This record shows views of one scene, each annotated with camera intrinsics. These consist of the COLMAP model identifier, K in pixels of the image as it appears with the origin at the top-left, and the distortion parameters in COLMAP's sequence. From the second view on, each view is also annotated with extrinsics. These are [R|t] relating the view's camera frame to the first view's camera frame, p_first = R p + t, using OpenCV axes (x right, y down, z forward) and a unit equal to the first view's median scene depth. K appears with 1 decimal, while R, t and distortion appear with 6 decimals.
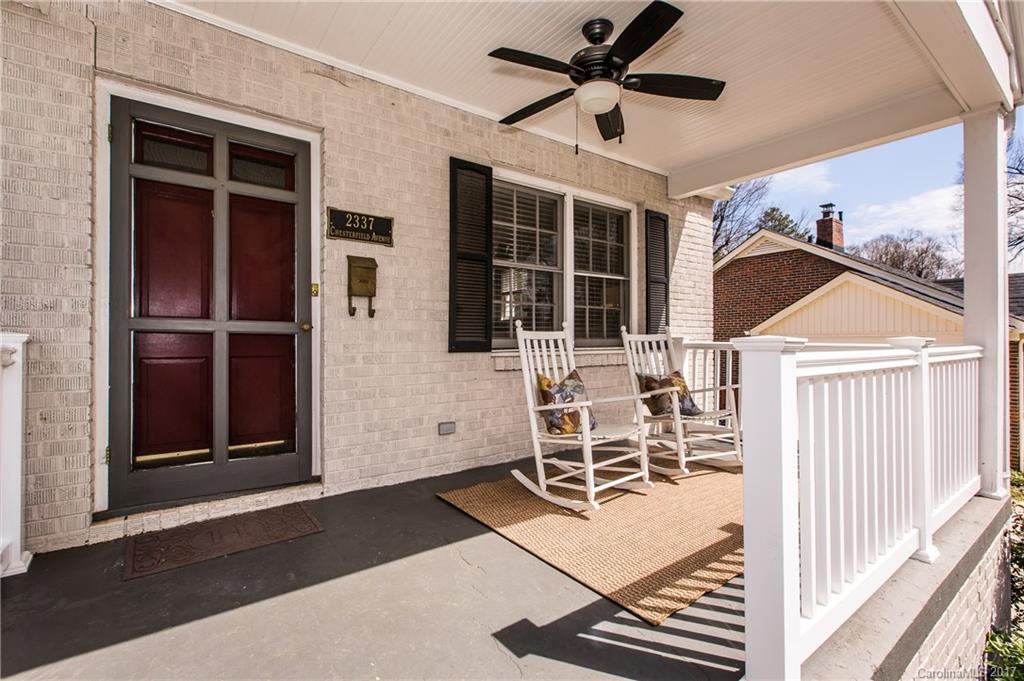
lens RADIAL K [[457.7, 0, 512.0], [0, 457.7, 340.5], [0, 0, 1]] dist [-0.001577, 0.000507]
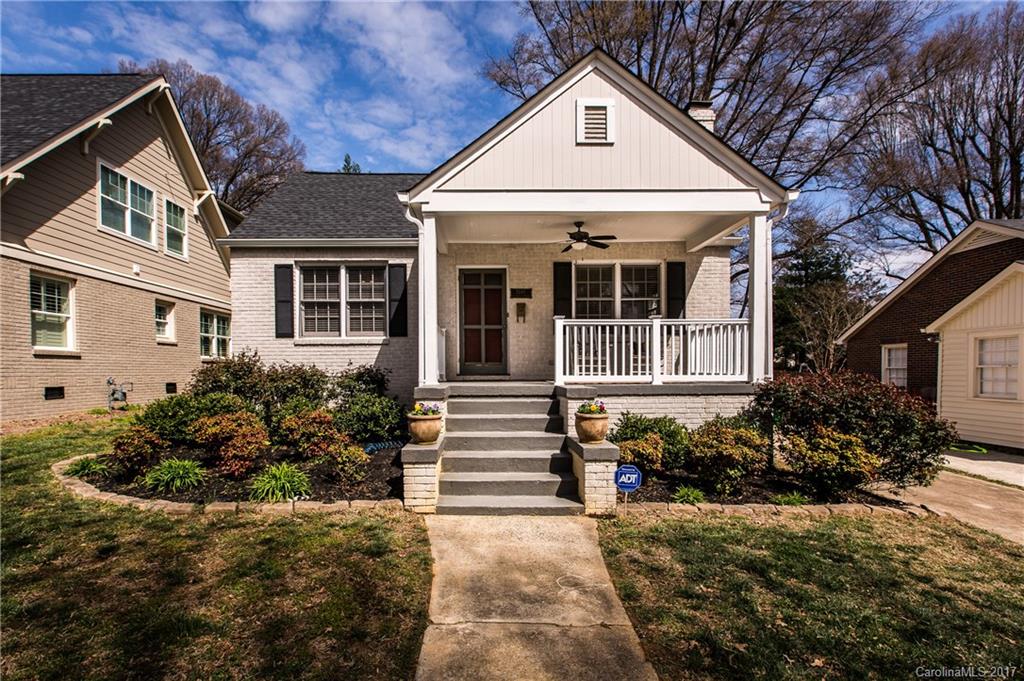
lens RADIAL K [[457.7, 0, 512.0], [0, 457.7, 340.5], [0, 0, 1]] dist [-0.001577, 0.000507]
pose [[0.804885, 0.010119, -0.593344, 1.424060], [0.005493, 0.999685, 0.024500, -0.008972], [0.593405, -0.022979, 0.804576, -1.485854]]
